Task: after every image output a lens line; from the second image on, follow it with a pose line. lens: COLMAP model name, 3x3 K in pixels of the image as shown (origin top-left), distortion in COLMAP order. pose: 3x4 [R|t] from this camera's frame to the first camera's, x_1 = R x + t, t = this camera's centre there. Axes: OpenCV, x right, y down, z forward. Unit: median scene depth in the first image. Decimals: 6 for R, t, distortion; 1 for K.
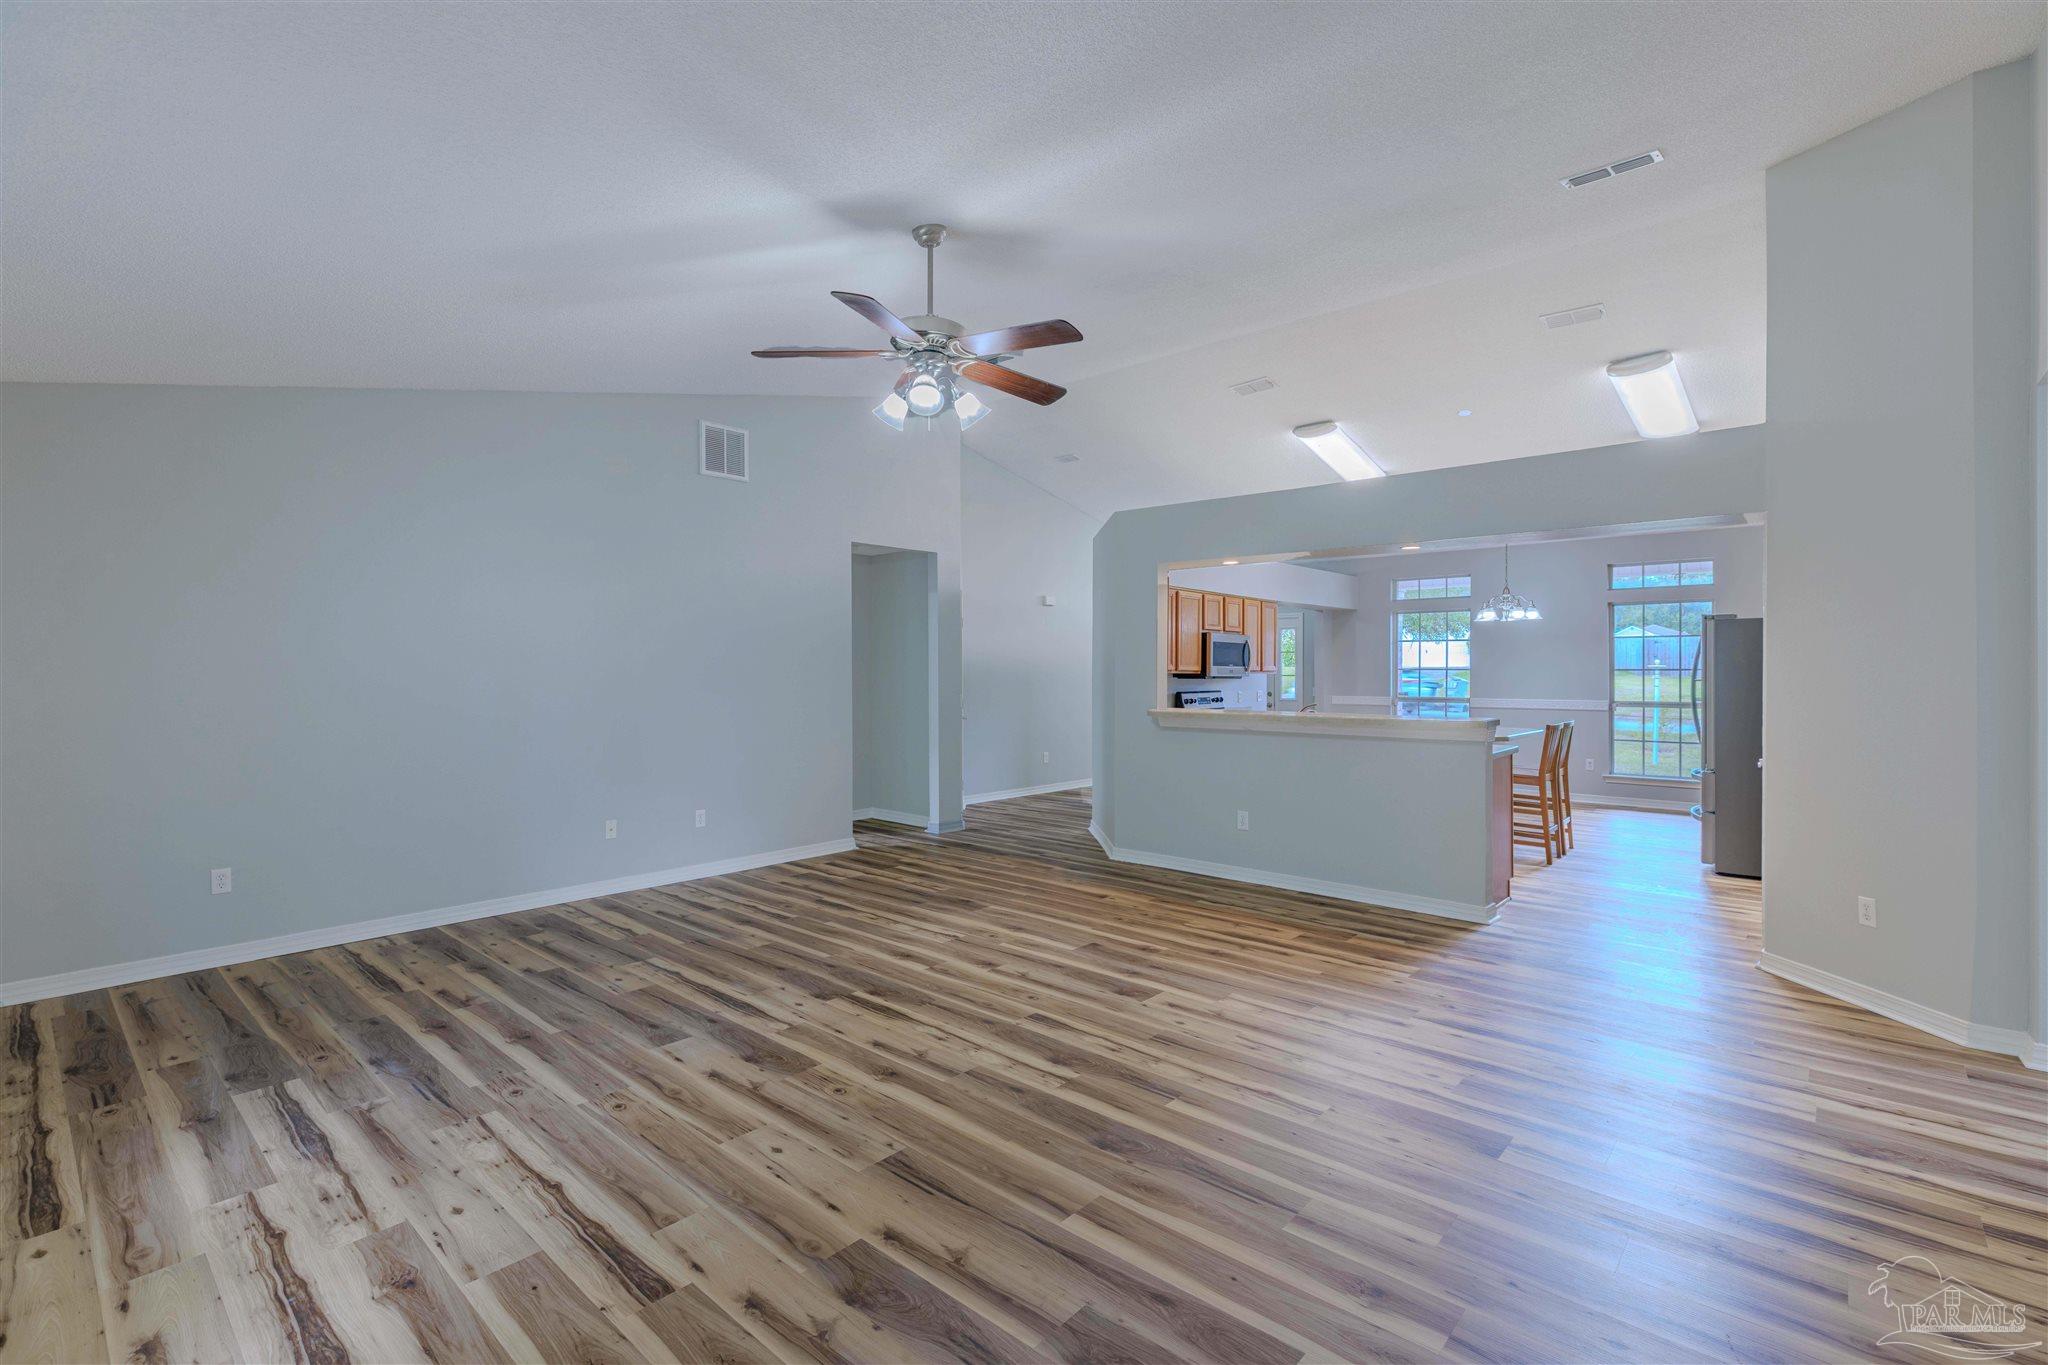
lens RADIAL K [[918.1, 0, 1020.3], [0, 918.1, 674.4], [0, 0, 1]] dist [0.007045, -0.001379]
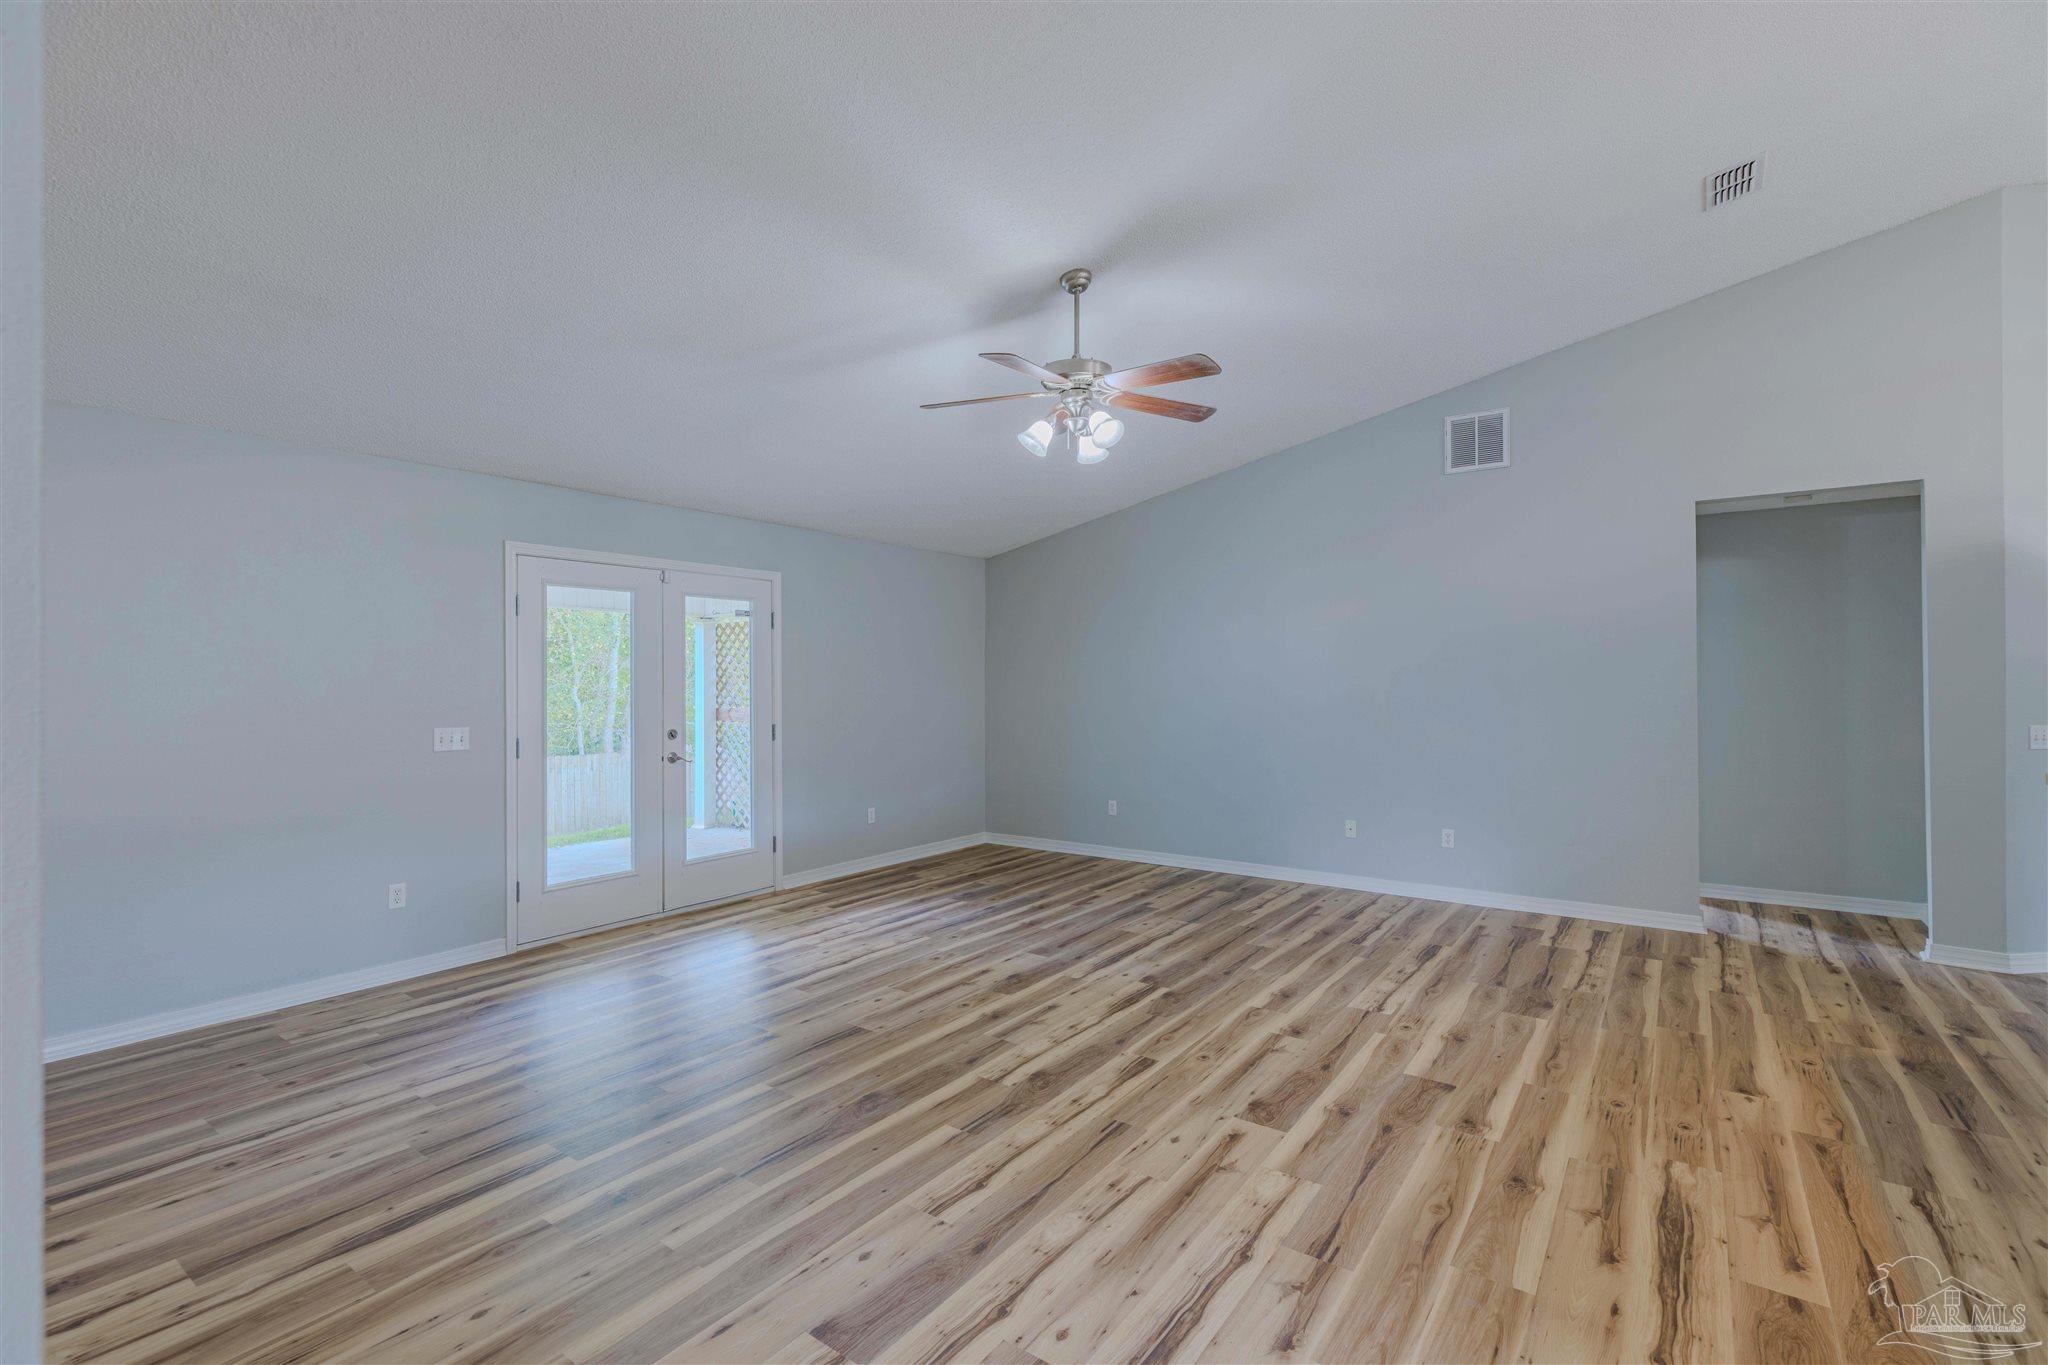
lens RADIAL K [[918.1, 0, 1017.2], [0, 918.1, 679.4], [0, 0, 1]] dist [0.007045, -0.001379]
pose [[0.102066, -0.001896, -0.994776, 0.785337], [-0.001827, 0.999996, -0.002093, -0.005187], [0.994776, 0.002032, 0.102062, 0.666016]]
